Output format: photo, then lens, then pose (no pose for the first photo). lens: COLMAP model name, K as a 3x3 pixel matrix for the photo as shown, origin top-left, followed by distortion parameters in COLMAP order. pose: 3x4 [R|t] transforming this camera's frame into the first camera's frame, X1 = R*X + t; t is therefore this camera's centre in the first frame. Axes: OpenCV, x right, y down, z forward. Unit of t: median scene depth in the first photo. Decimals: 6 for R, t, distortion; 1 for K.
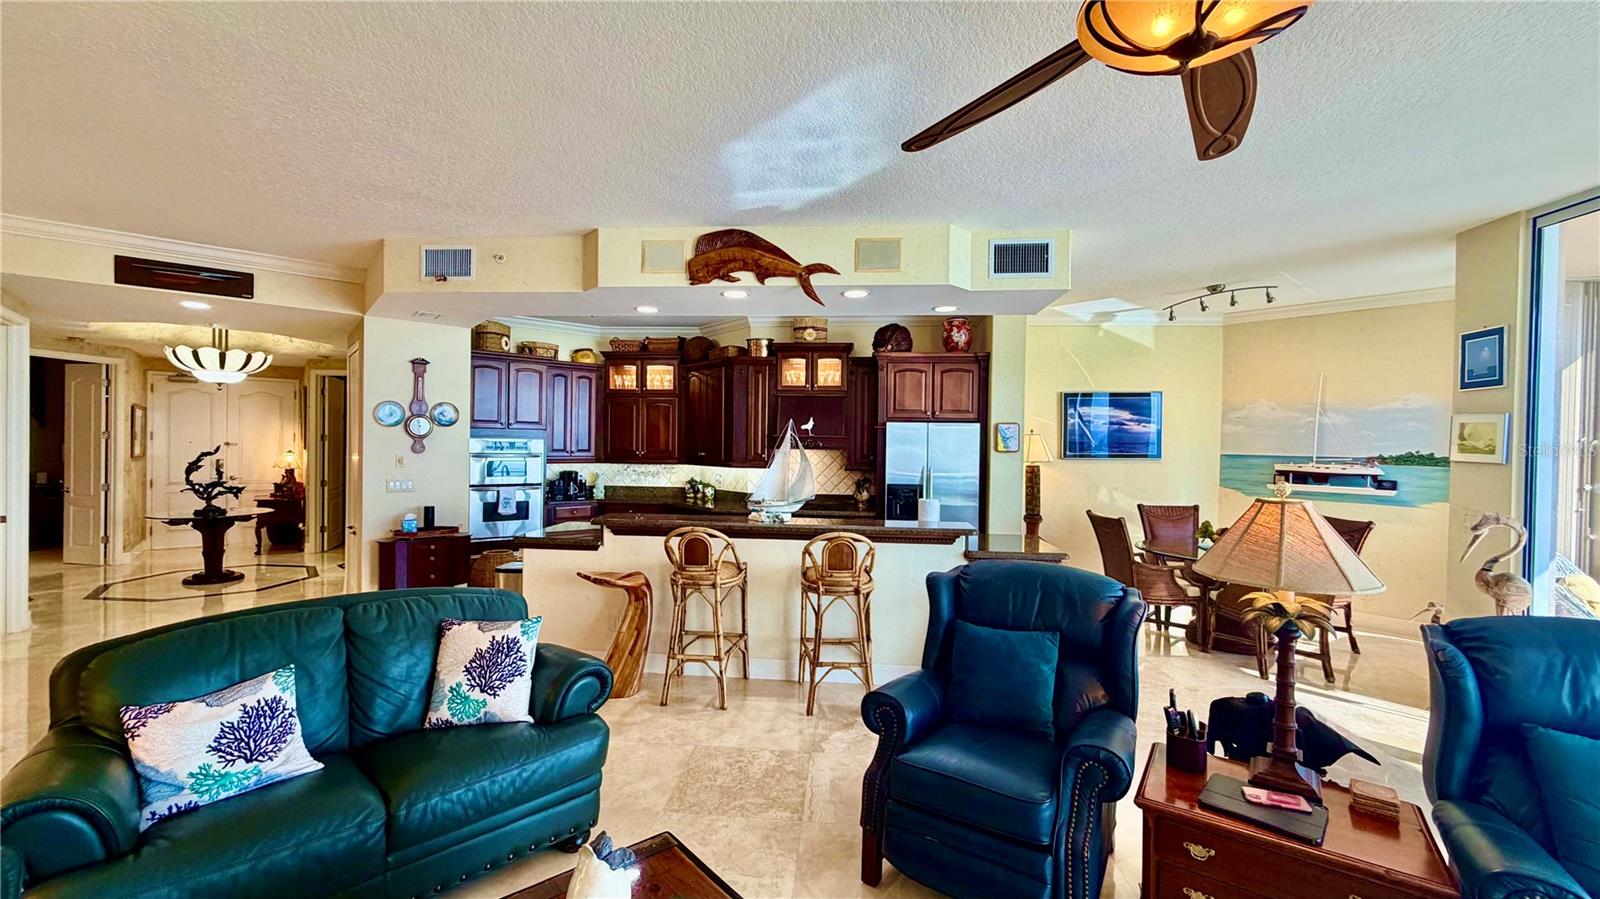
lens RADIAL K [[636.9, 0, 794.3], [0, 636.9, 449.9], [0, 0, 1]] dist [0.000048, -0.000011]
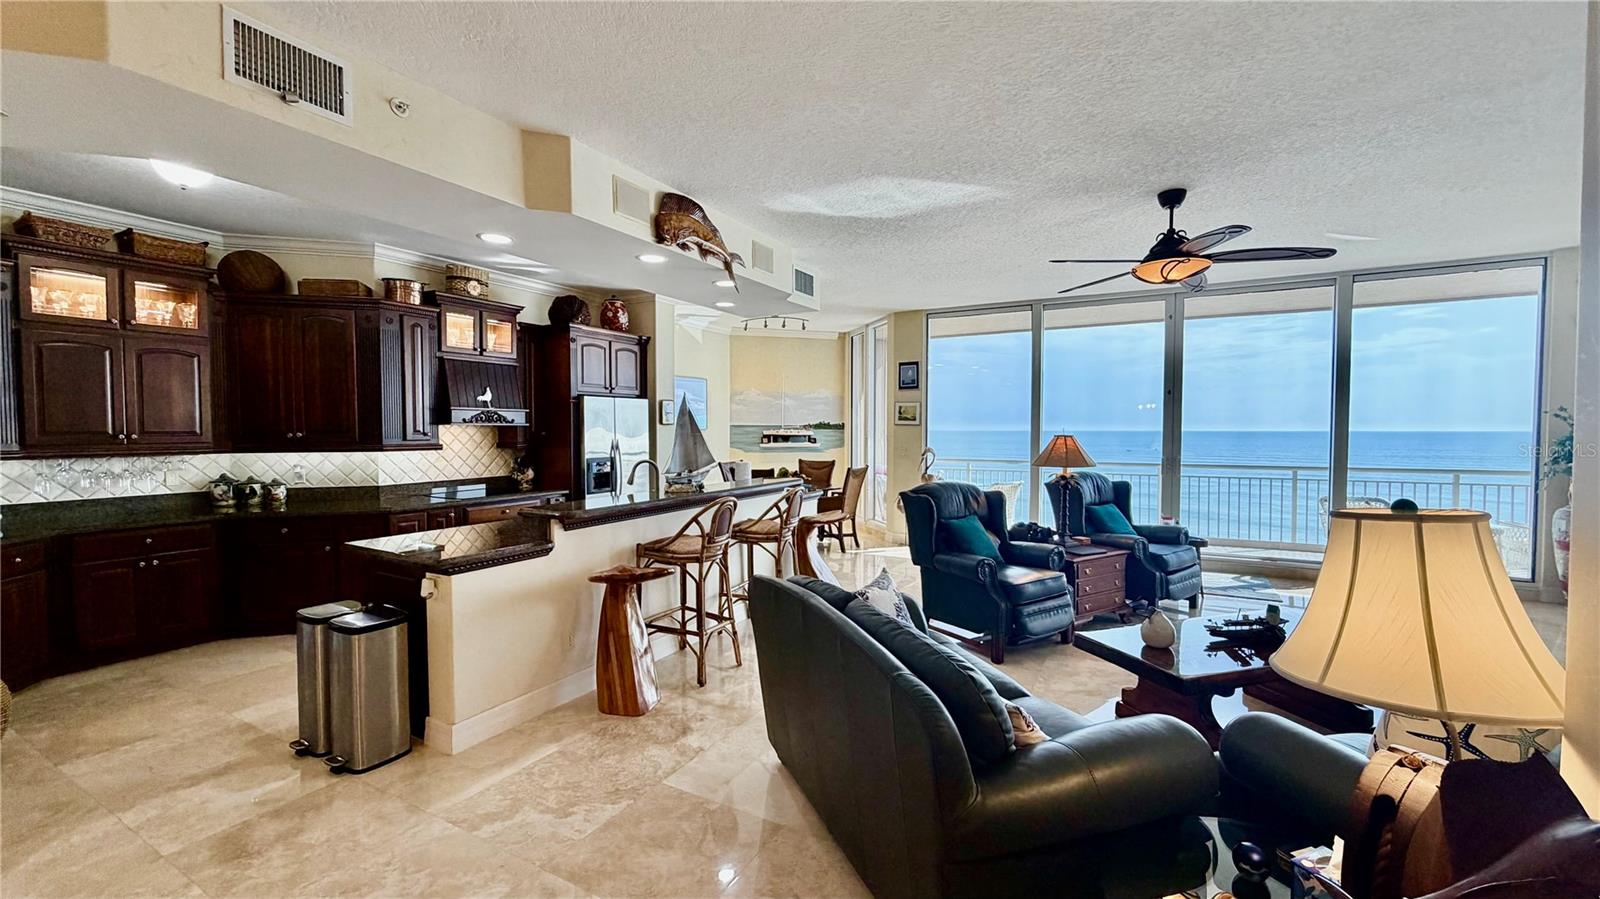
lens RADIAL K [[636.9, 0, 794.3], [0, 636.9, 449.9], [0, 0, 1]] dist [0.000048, -0.000011]
pose [[0.409942, -0.046997, 0.910900, -0.630169], [0.018241, 0.998894, 0.043328, 0.003178], [-0.911929, -0.001146, 0.410346, 0.298153]]
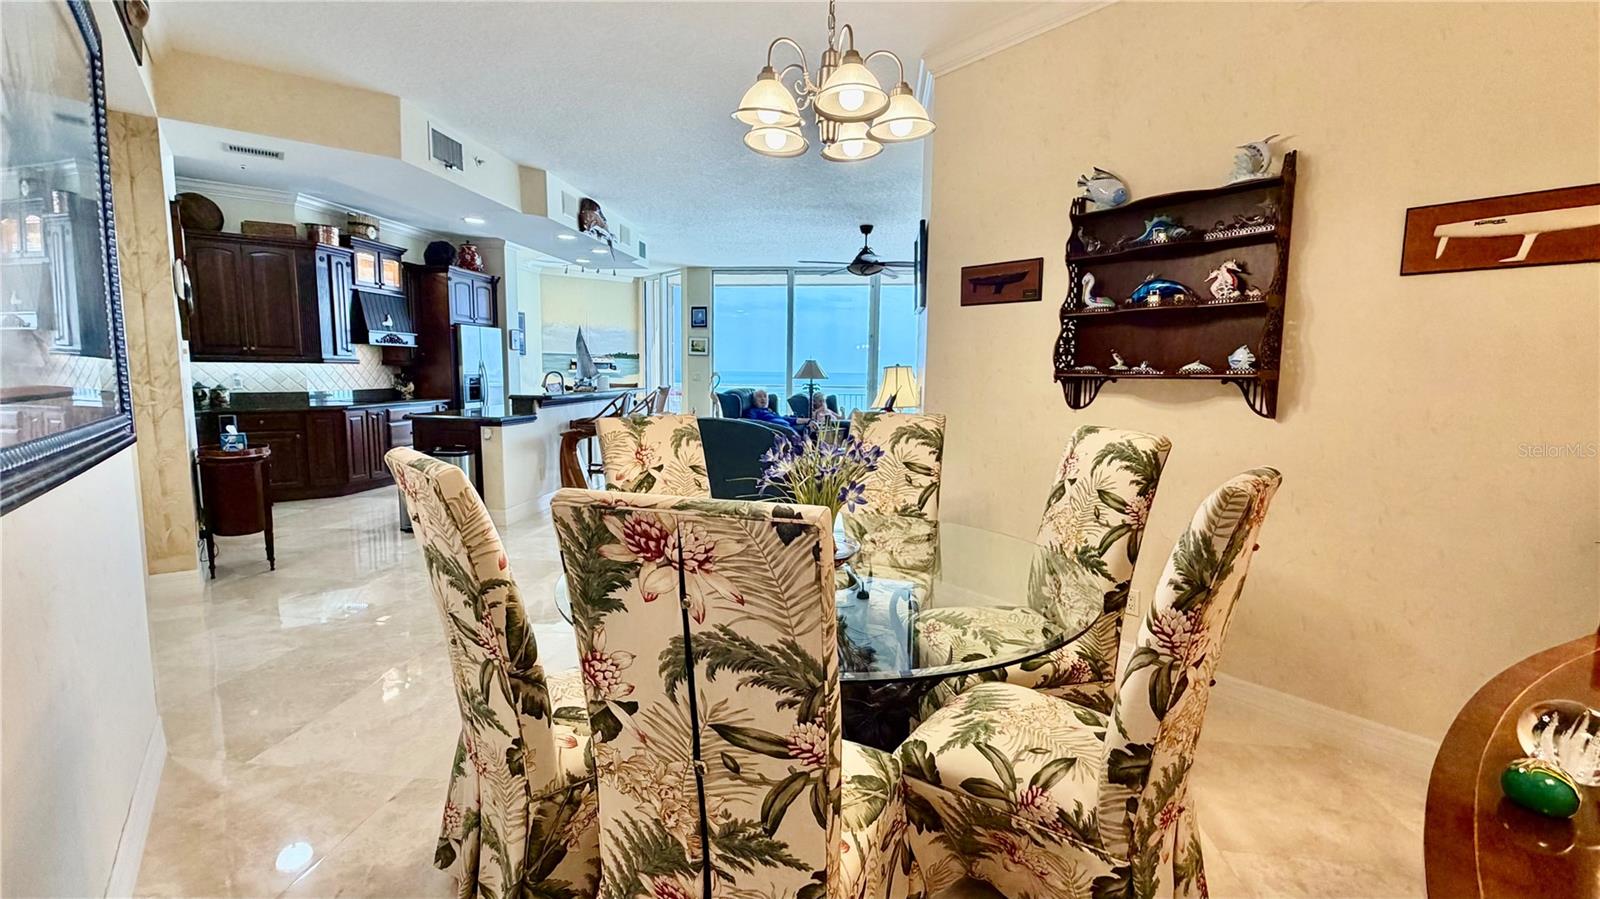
lens RADIAL K [[686.2, 0, 797.2], [0, 686.2, 447.8], [0, 0, 1]] dist [0.001750, -0.000148]
pose [[0.025109, -0.128907, 0.991339, -1.211213], [-0.000159, 0.991651, 0.128952, 0.022830], [-0.999685, -0.003396, 0.024879, 0.309601]]
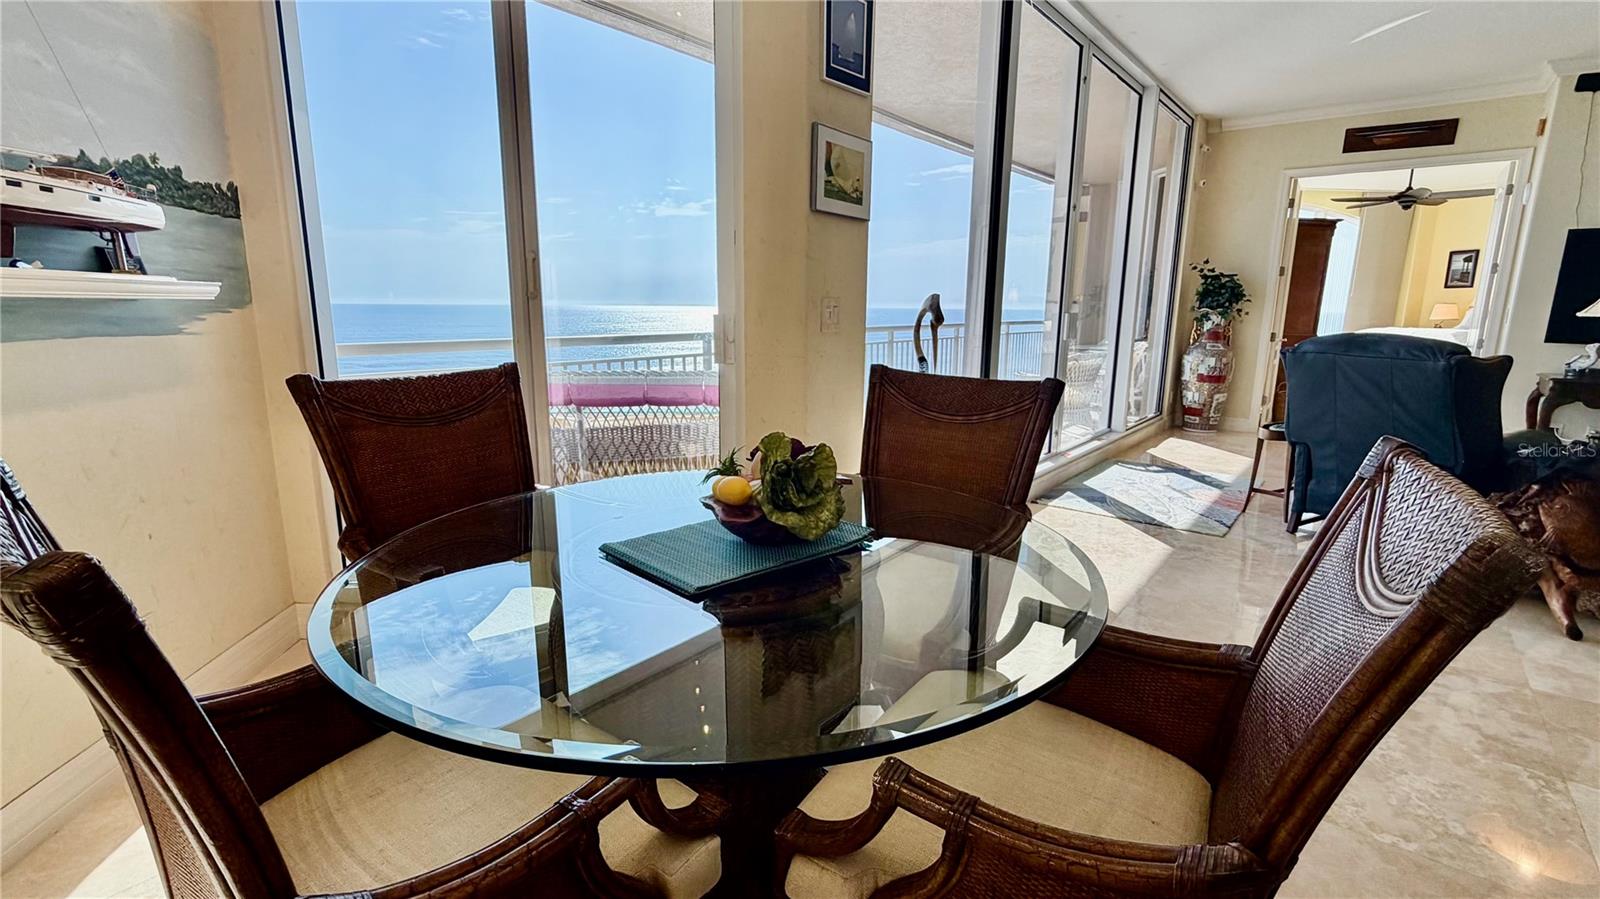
lens RADIAL K [[714.3, 0, 800.0], [0, 714.3, 449.5], [0, 0, 1]] dist [-0.000148, -0.000143]
pose [[-0.831607, -0.136212, 0.538402, 0.449416], [-0.017473, 0.975393, 0.219780, 0.055056], [-0.555090, 0.173363, -0.813524, 1.010129]]
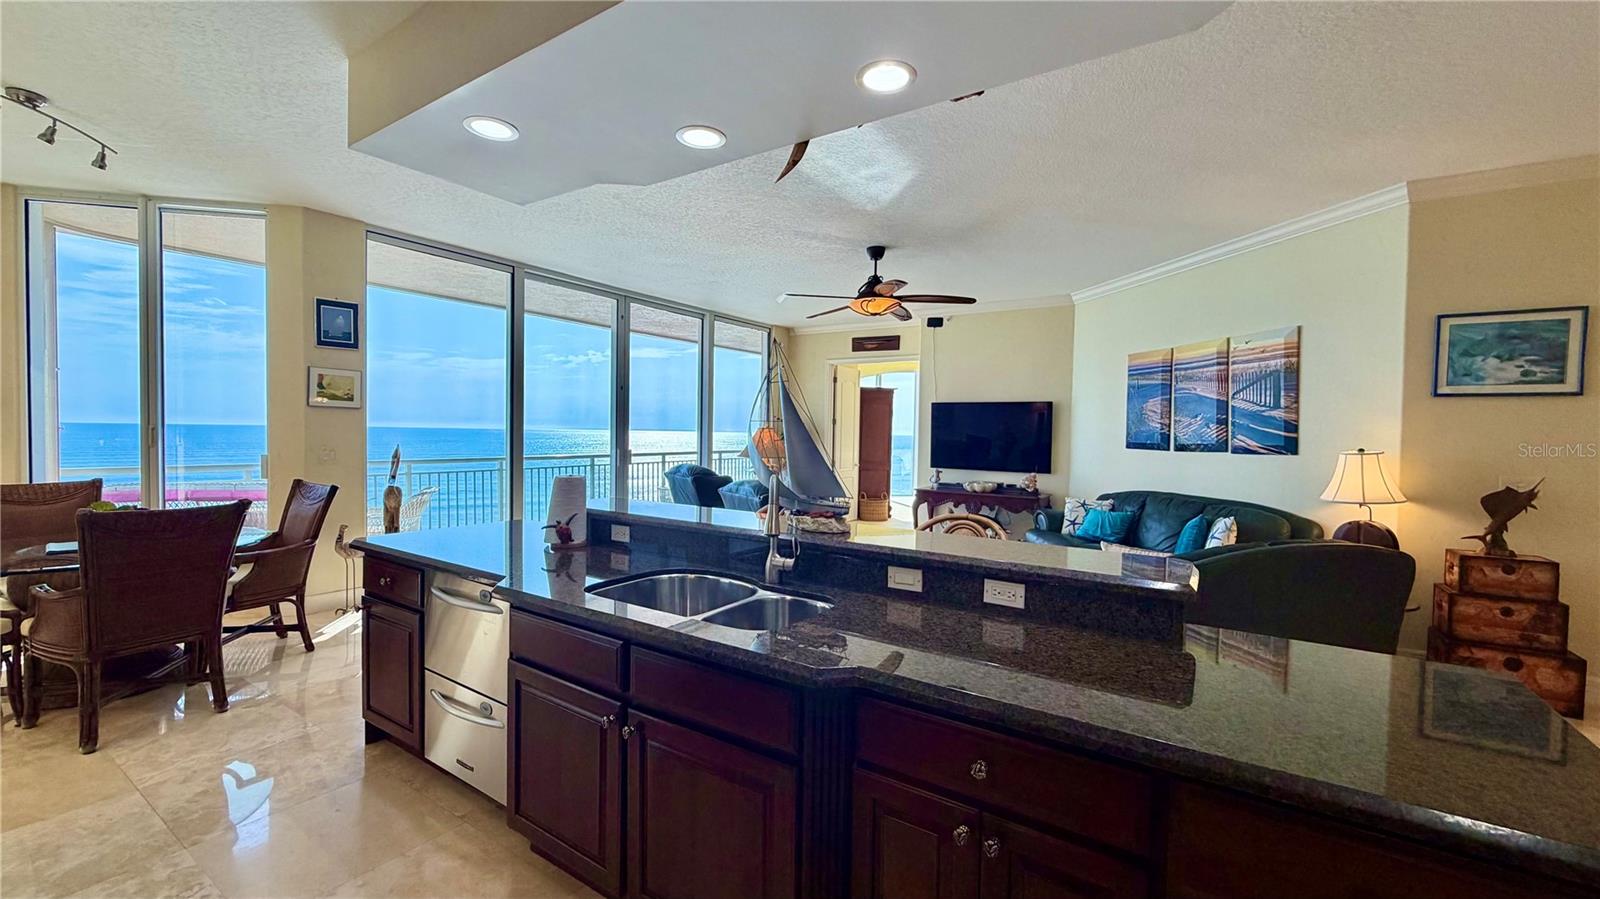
lens RADIAL K [[636.9, 0, 794.3], [0, 636.9, 449.9], [0, 0, 1]] dist [0.000048, -0.000011]
pose [[-0.877305, -0.045702, 0.477752, -0.194865], [-0.026218, 0.998533, 0.047376, 0.012616], [-0.479216, 0.029037, -0.877217, 1.041395]]
